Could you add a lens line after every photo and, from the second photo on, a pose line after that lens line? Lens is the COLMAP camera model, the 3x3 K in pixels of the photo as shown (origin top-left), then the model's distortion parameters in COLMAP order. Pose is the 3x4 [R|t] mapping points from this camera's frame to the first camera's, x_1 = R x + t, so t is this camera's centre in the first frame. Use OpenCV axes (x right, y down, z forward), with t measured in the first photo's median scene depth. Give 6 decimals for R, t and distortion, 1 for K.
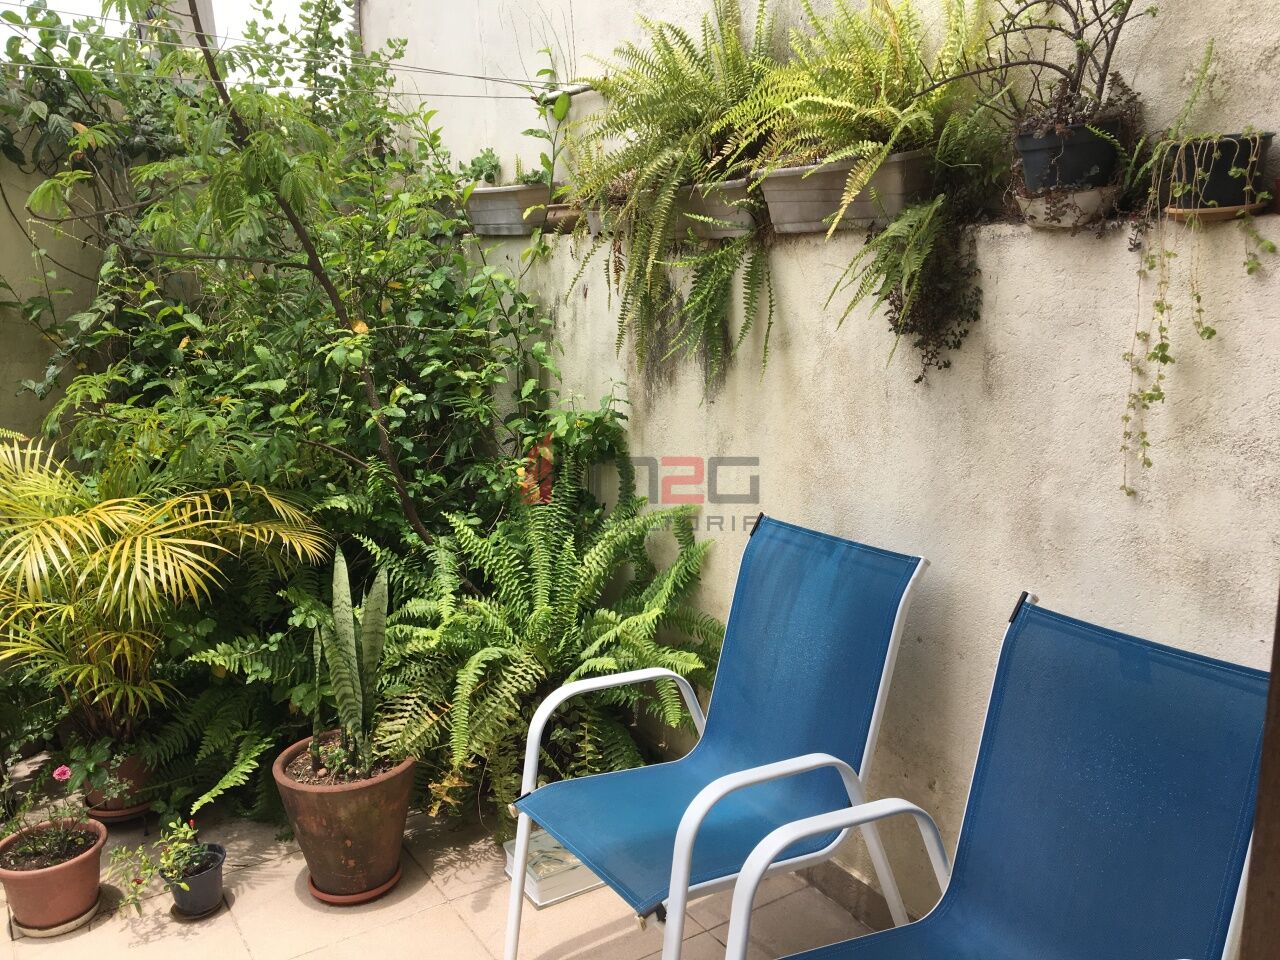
lens RADIAL K [[1074.3, 0, 640.0], [0, 1074.3, 480.0], [0, 0, 1]] dist [0.095306, -0.157343]
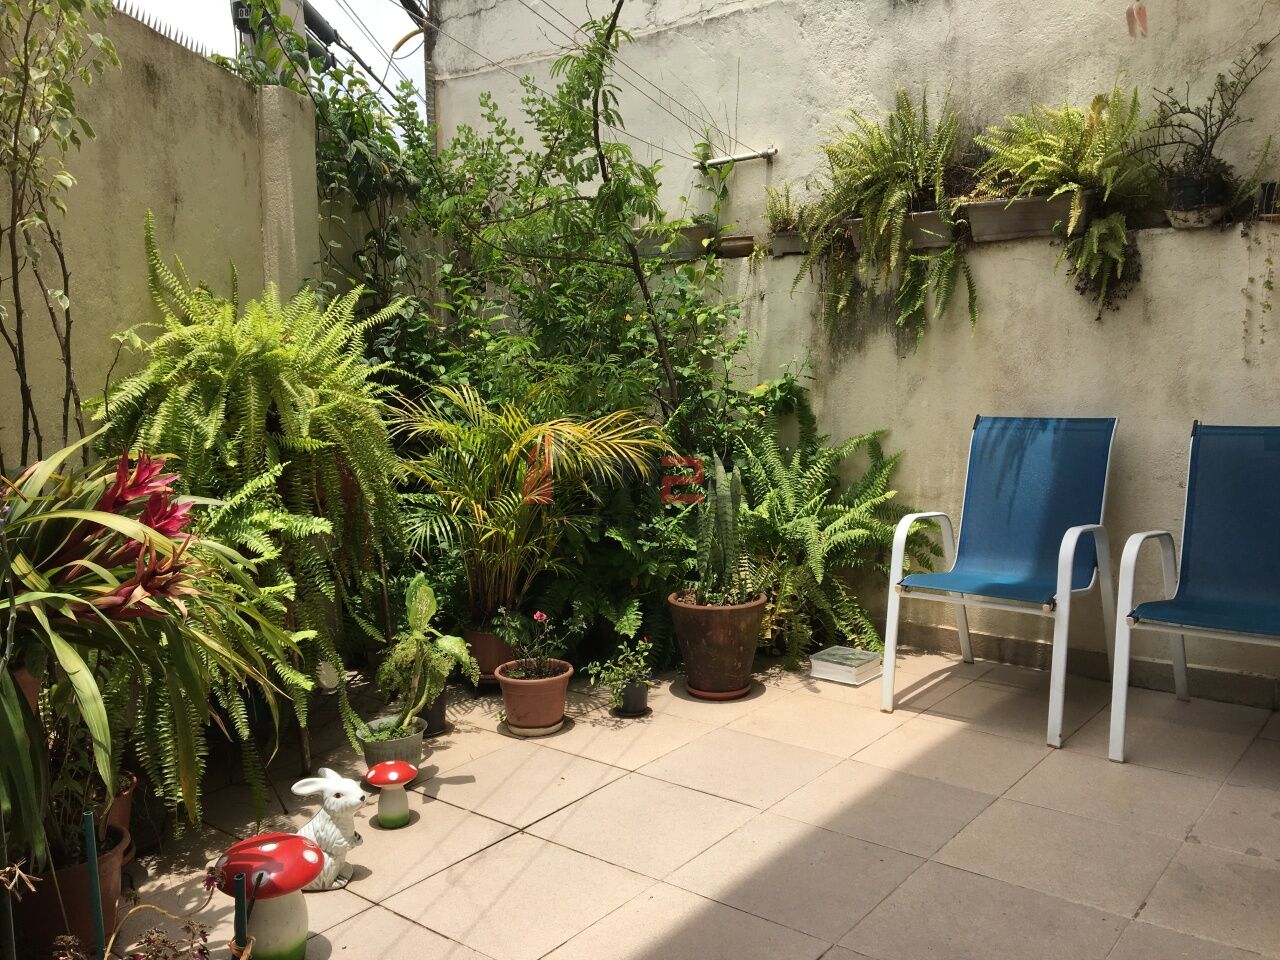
lens RADIAL K [[1074.3, 0, 640.0], [0, 1074.3, 480.0], [0, 0, 1]] dist [0.095306, -0.157343]
pose [[0.953500, -0.035347, 0.299313, -0.803147], [0.062939, 0.994556, -0.083052, 0.216658], [-0.294748, 0.098029, 0.950534, -0.343114]]
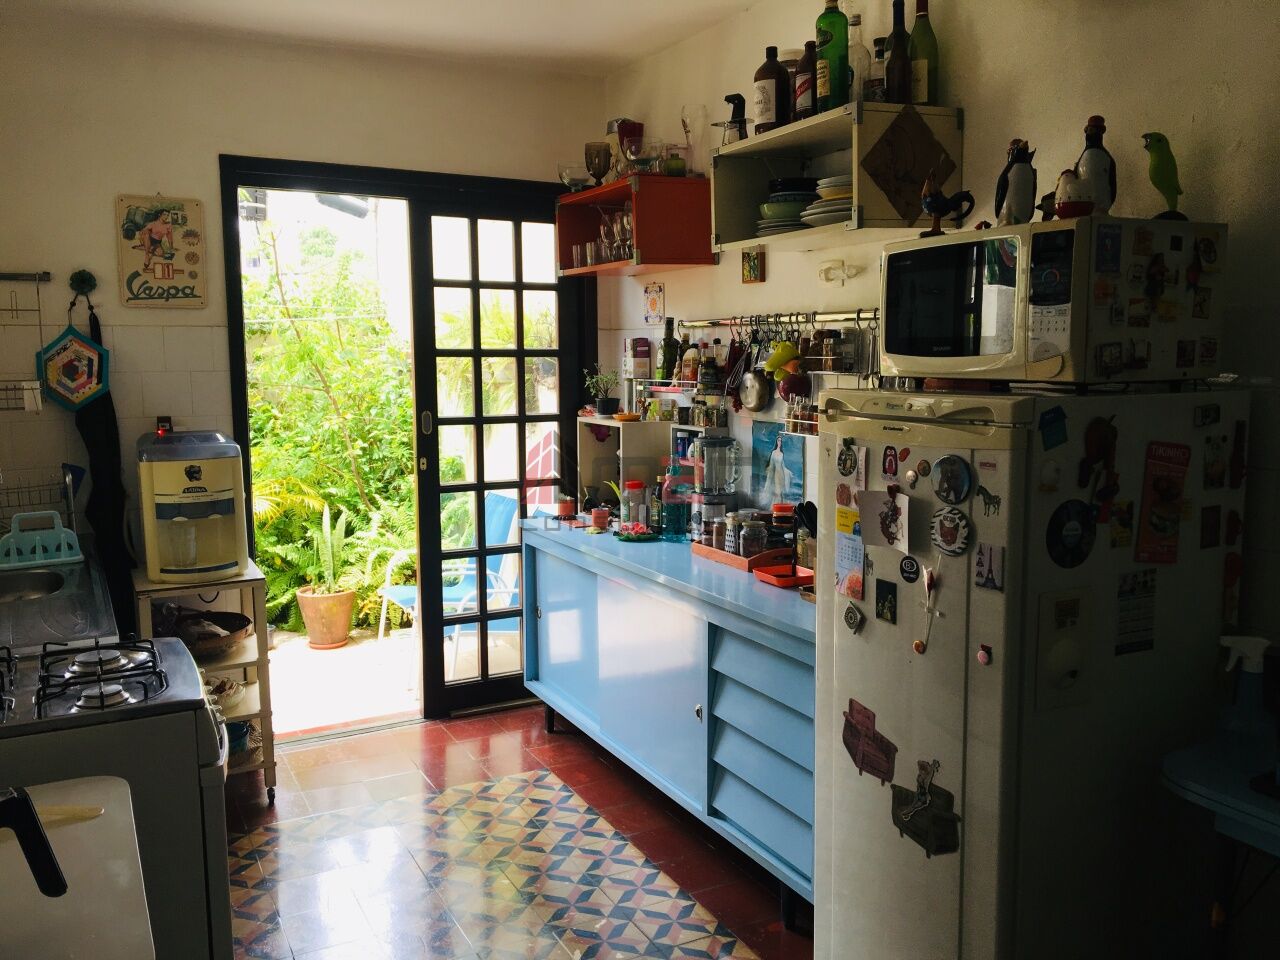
lens RADIAL K [[1074.3, 0, 640.0], [0, 1074.3, 480.0], [0, 0, 1]] dist [0.095306, -0.157343]
pose [[0.997243, 0.021568, -0.070995, 0.615118], [-0.027414, 0.996220, -0.082431, 0.193361], [0.068949, 0.084150, 0.994065, -1.425269]]
